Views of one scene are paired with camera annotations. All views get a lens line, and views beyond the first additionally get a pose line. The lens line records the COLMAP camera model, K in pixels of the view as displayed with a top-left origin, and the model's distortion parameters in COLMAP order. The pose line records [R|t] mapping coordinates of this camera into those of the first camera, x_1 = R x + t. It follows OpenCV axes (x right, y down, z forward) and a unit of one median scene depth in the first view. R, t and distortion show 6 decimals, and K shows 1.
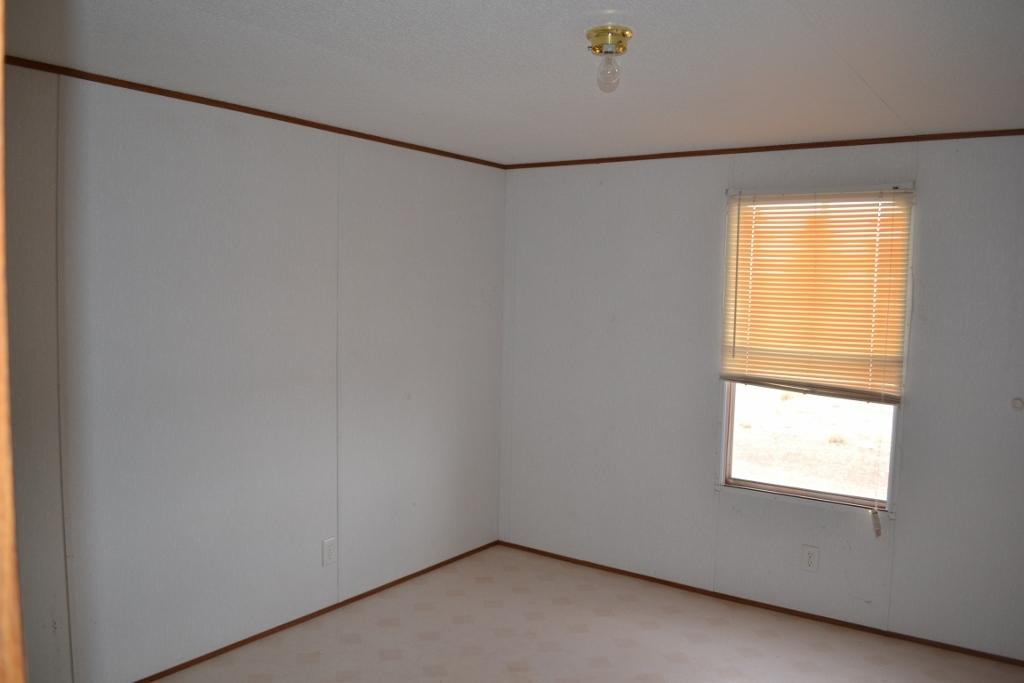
lens RADIAL K [[815.5, 0, 514.3], [0, 815.5, 341.0], [0, 0, 1]] dist [-0.088659, 0.017343]
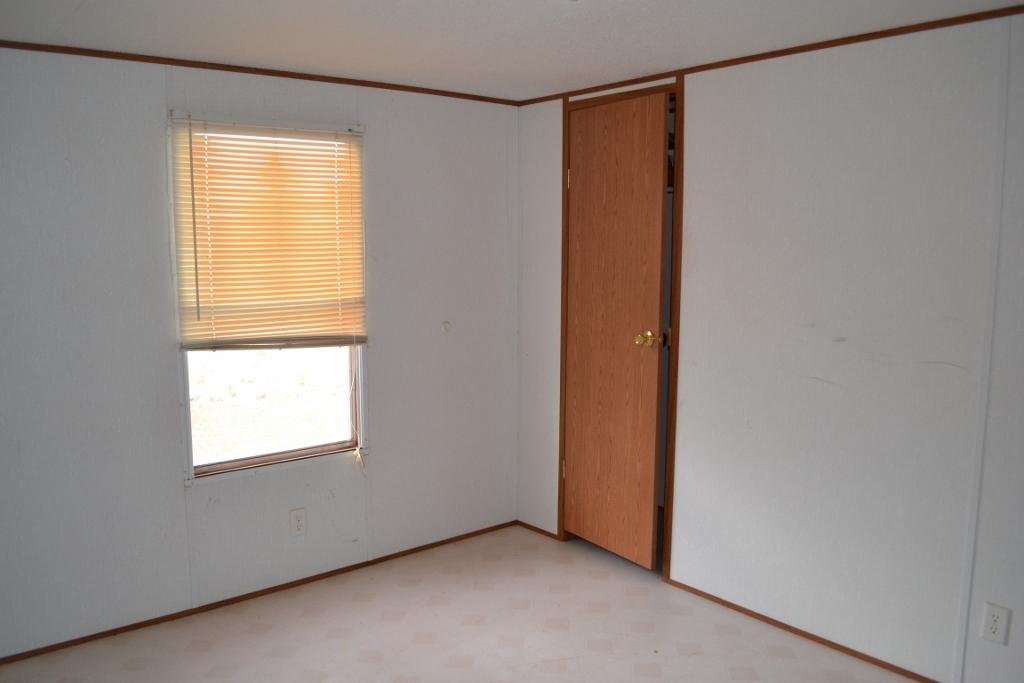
lens RADIAL K [[815.5, 0, 512.1], [0, 815.5, 343.3], [0, 0, 1]] dist [-0.088659, 0.017343]
pose [[0.266618, -0.145208, 0.952801, -0.442448], [0.074888, 0.988718, 0.129726, -0.040420], [-0.960889, 0.036766, 0.274484, 0.499918]]
